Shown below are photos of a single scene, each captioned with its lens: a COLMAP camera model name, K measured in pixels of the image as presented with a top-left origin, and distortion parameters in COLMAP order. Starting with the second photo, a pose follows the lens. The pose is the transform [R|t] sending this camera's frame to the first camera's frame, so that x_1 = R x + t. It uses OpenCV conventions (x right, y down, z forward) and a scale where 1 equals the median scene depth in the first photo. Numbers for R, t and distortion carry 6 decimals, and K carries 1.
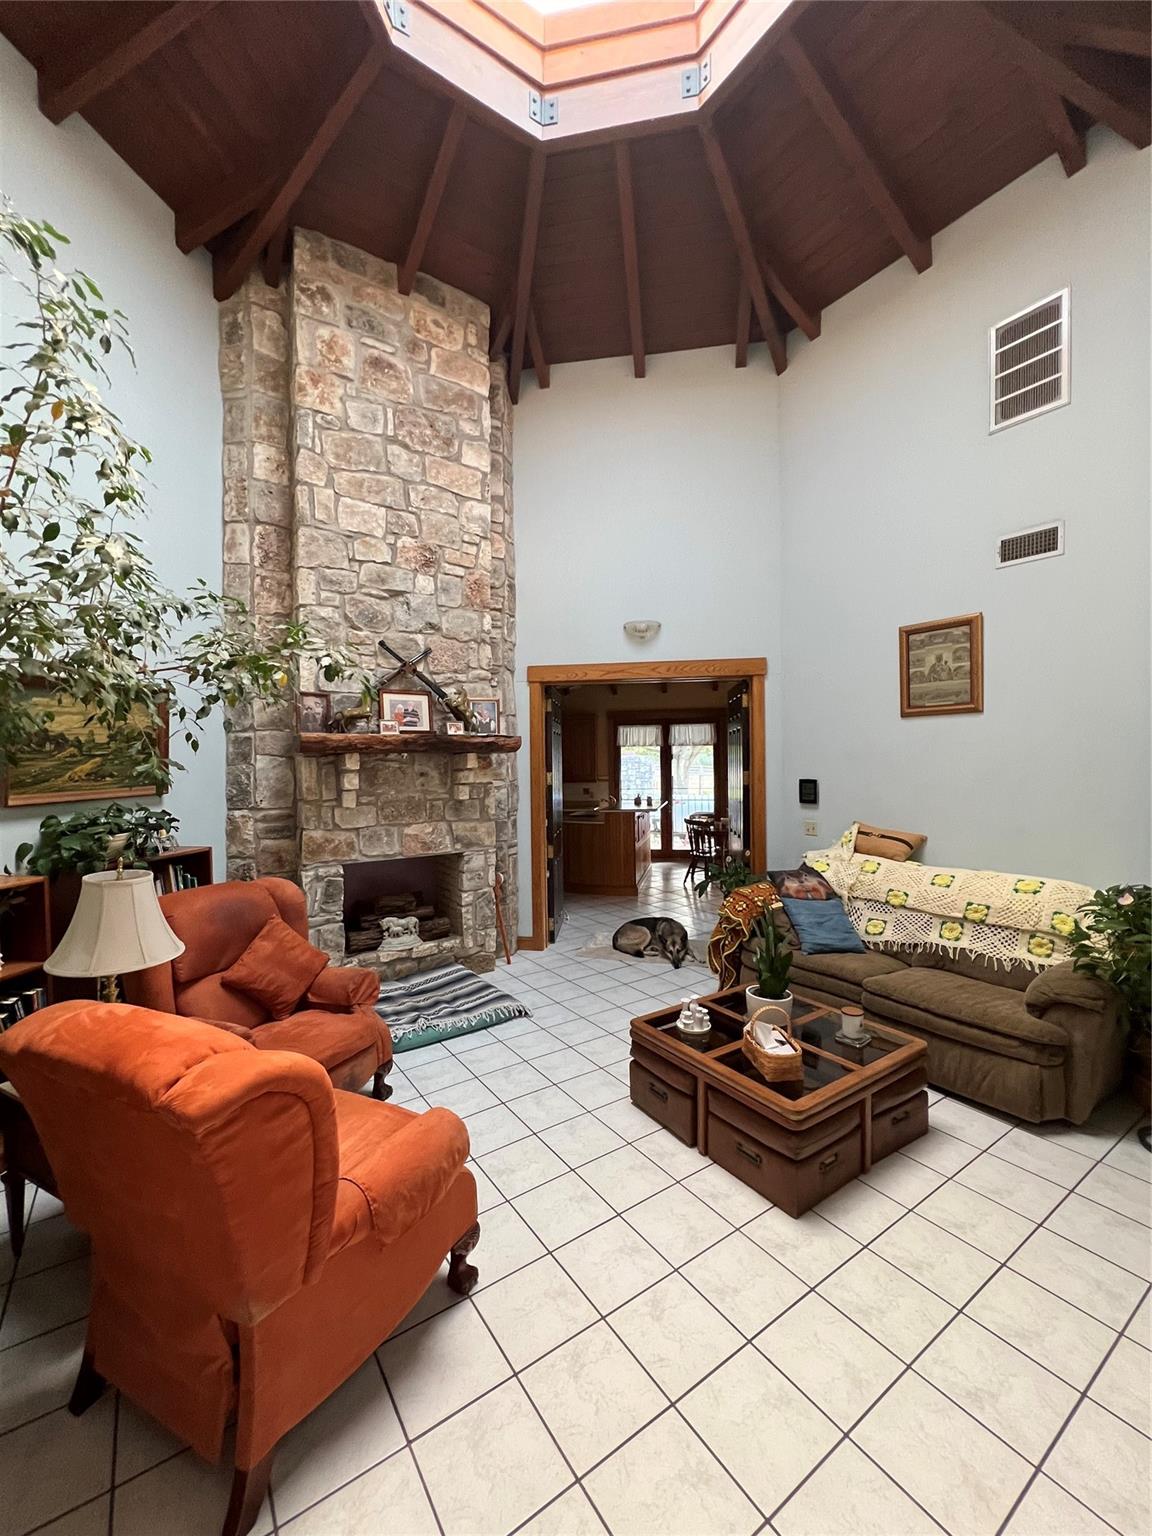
lens RADIAL K [[619.4, 0, 571.2], [0, 619.4, 769.1], [0, 0, 1]] dist [-0.000109, 0.000220]
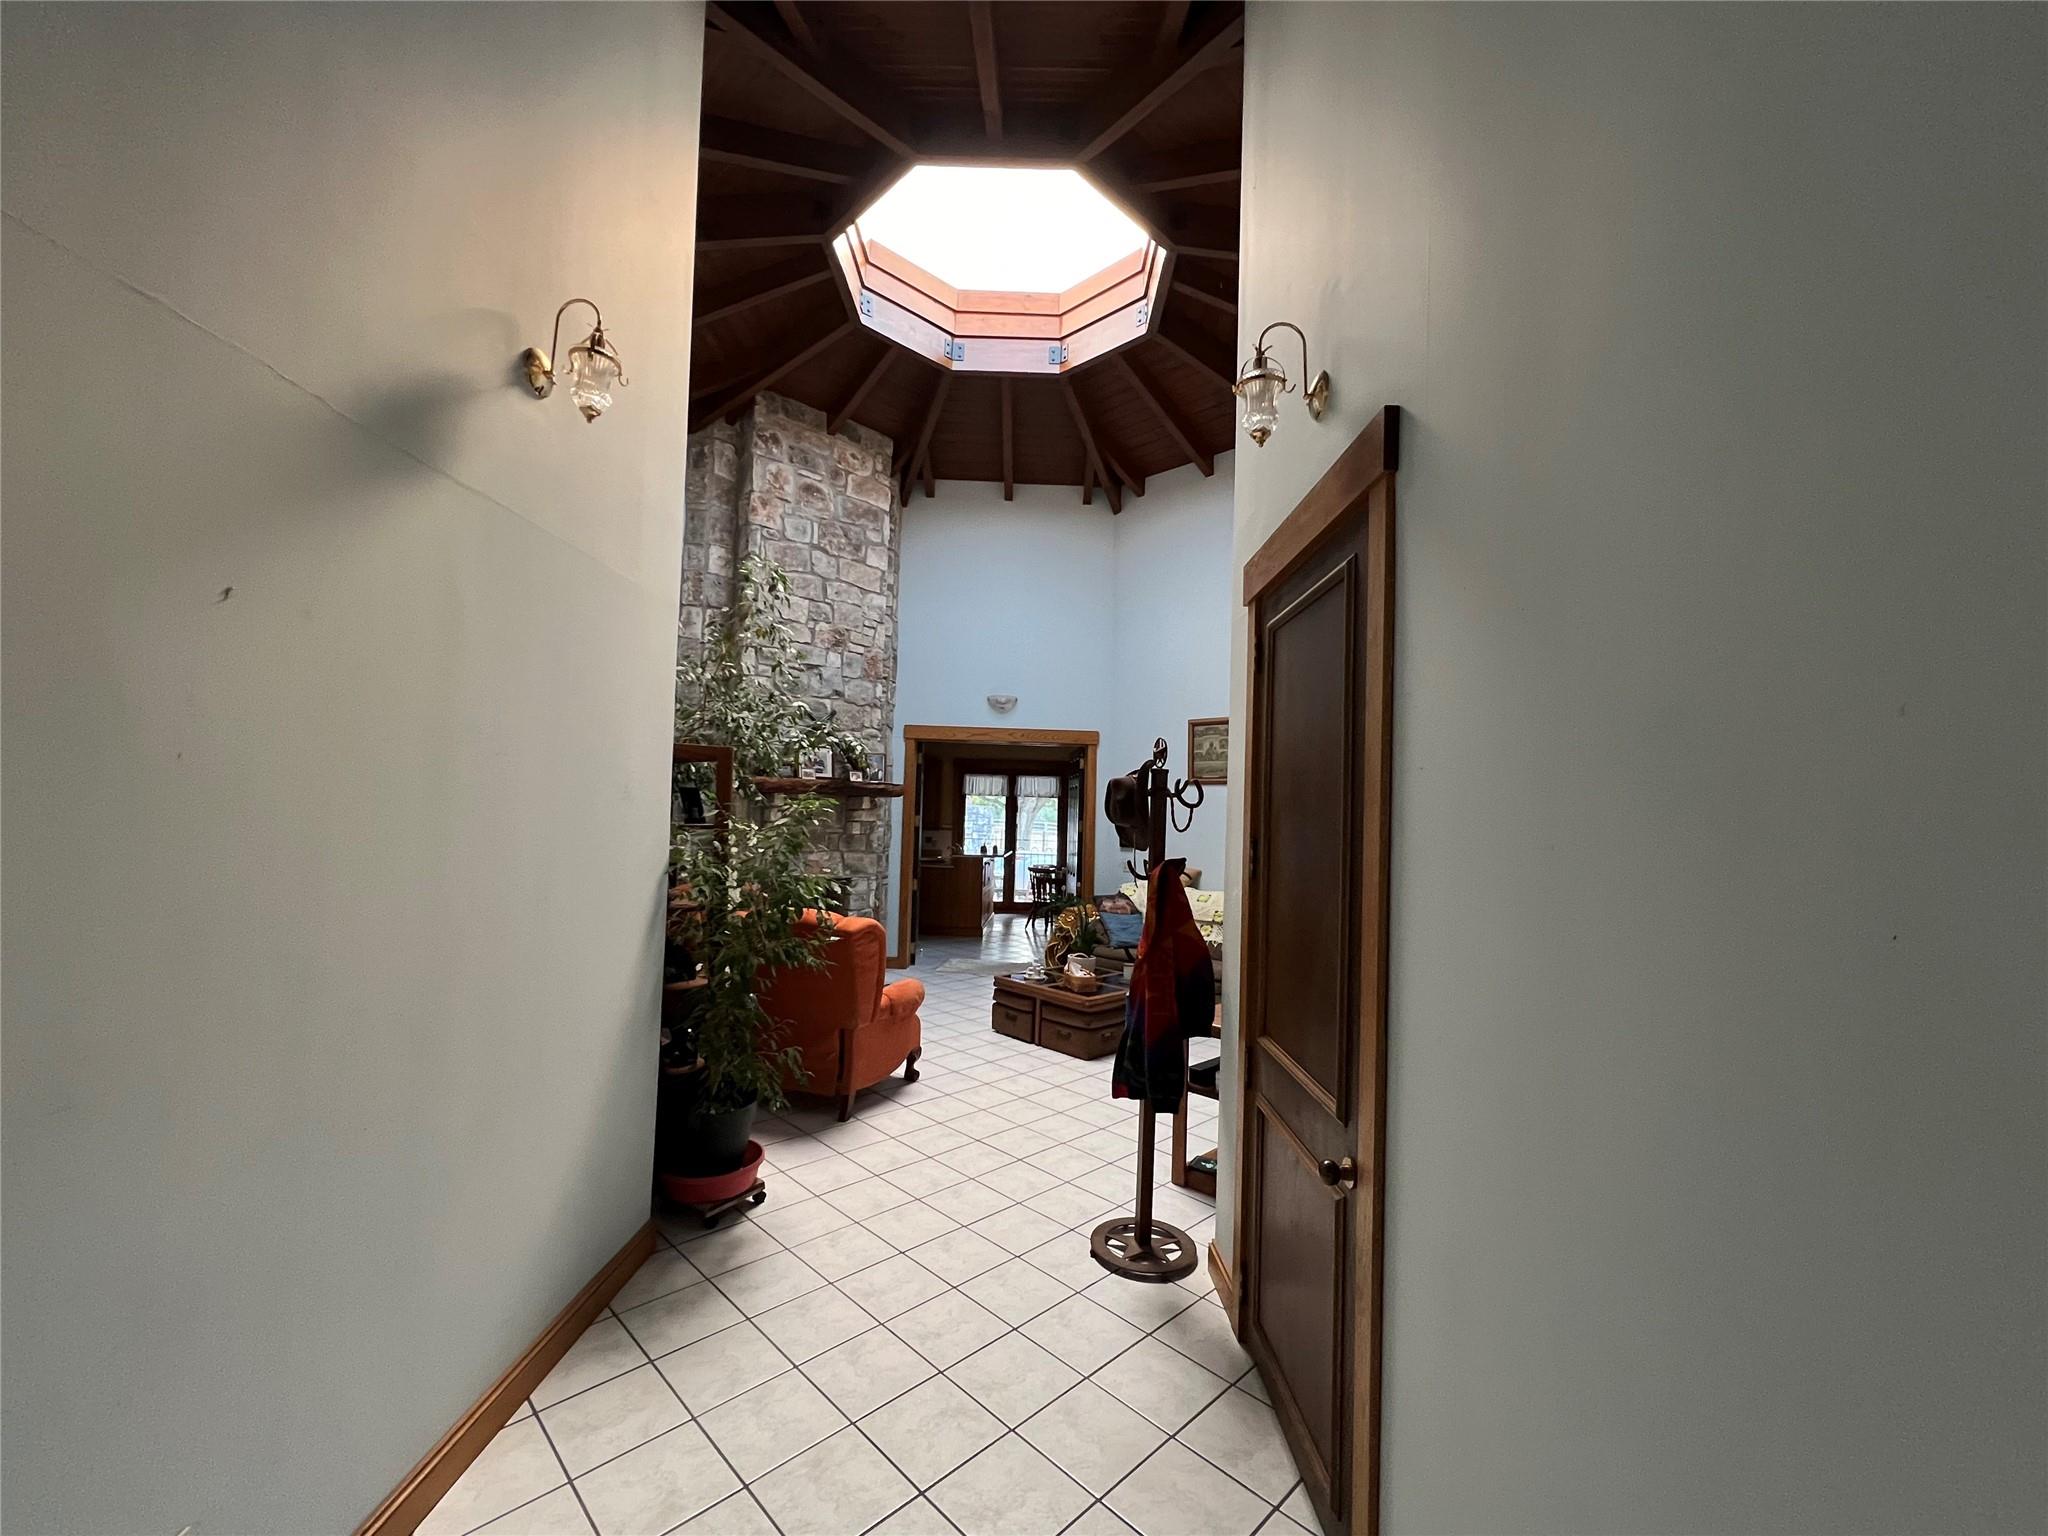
lens RADIAL K [[825.9, 0, 1023.6], [0, 825.9, 768.2], [0, 0, 1]] dist [-0.000109, 0.000220]
pose [[0.983122, 0.050372, 0.175880, -0.145330], [-0.038402, 0.996750, -0.070810, 0.022995], [-0.178875, 0.062860, 0.981862, -0.702051]]
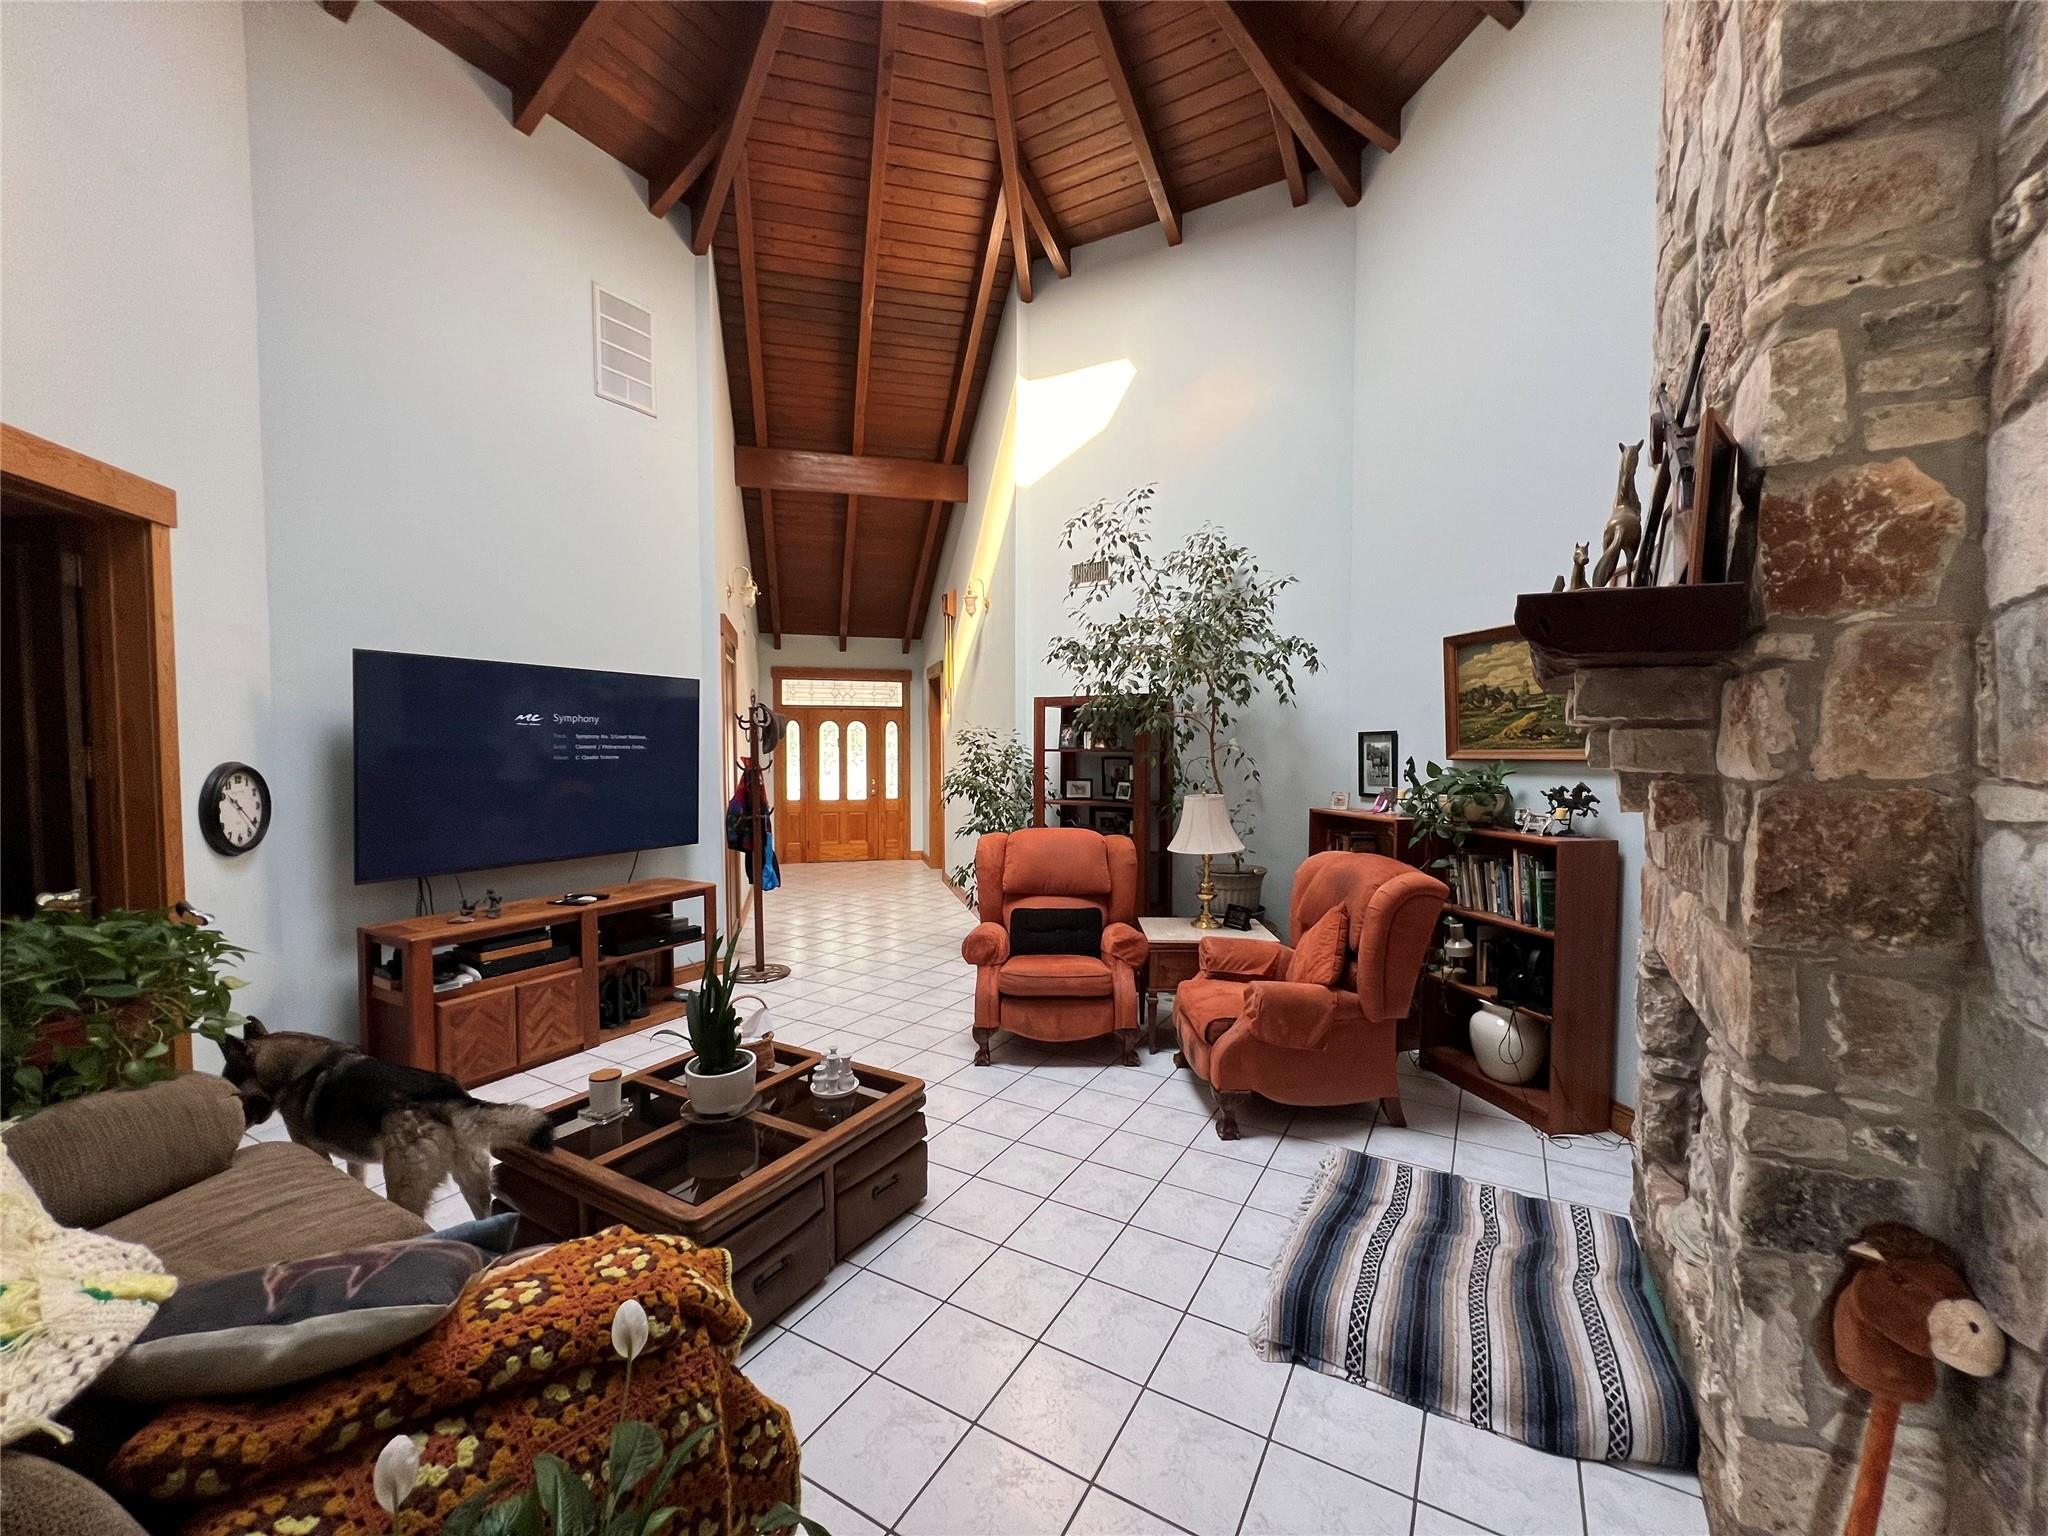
lens RADIAL K [[820.0, 0, 1022.8], [0, 820.0, 781.7], [0, 0, 1]] dist [0.000169, -0.000006]
pose [[-0.900380, 0.032175, -0.433912, 0.259463], [0.005185, 0.997985, 0.063242, 0.002003], [0.435073, 0.054692, -0.898733, 1.248252]]
